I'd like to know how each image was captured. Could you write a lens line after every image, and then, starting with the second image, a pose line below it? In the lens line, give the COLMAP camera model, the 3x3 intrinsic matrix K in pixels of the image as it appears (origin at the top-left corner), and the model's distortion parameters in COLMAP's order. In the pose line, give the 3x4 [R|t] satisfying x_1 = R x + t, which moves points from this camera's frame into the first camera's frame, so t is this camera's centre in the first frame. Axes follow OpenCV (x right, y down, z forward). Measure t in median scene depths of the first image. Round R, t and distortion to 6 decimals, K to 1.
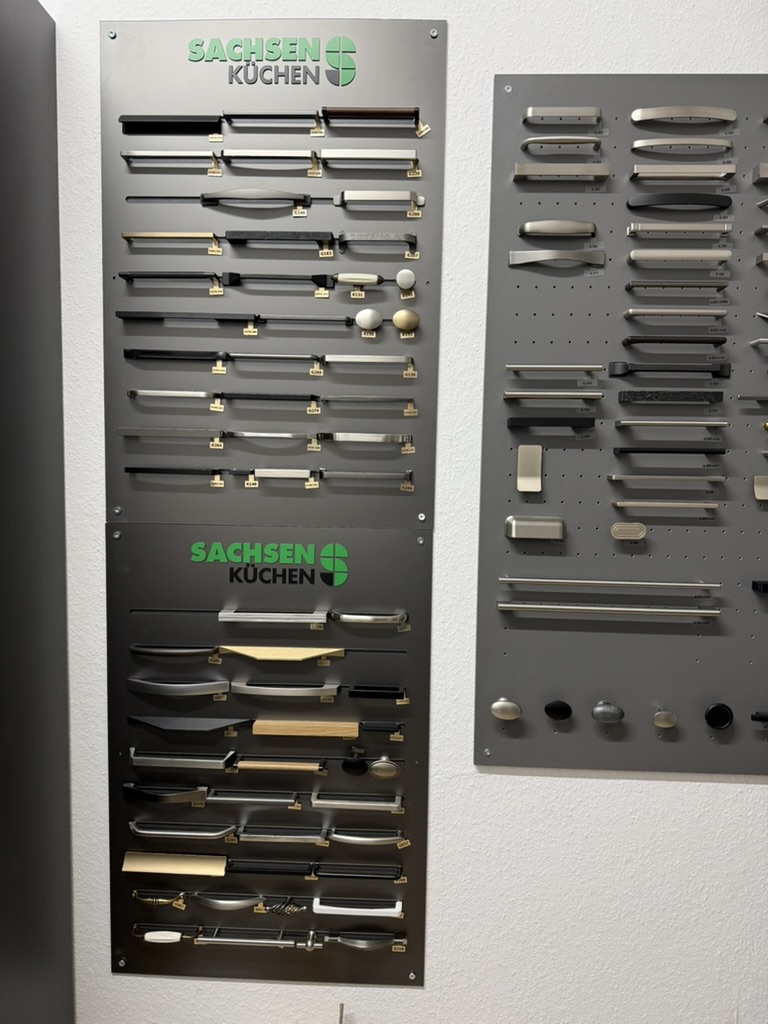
lens RADIAL K [[734.1, 0, 384.0], [0, 734.1, 512.0], [0, 0, 1]] dist [0.027677, -0.032857]
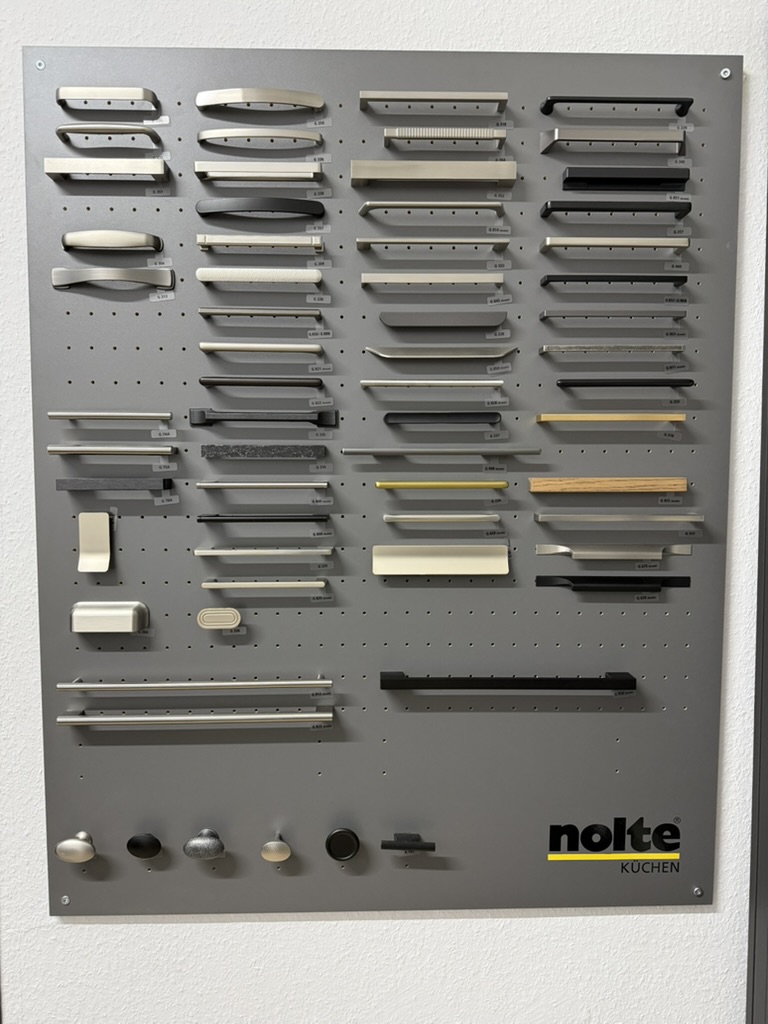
lens RADIAL K [[734.1, 0, 384.0], [0, 734.1, 512.0], [0, 0, 1]] dist [0.027677, -0.032857]
pose [[0.997757, -0.019733, 0.063959, 0.466199], [0.020271, 0.999764, -0.007776, -0.081269], [-0.063791, 0.009055, 0.997922, 0.194322]]
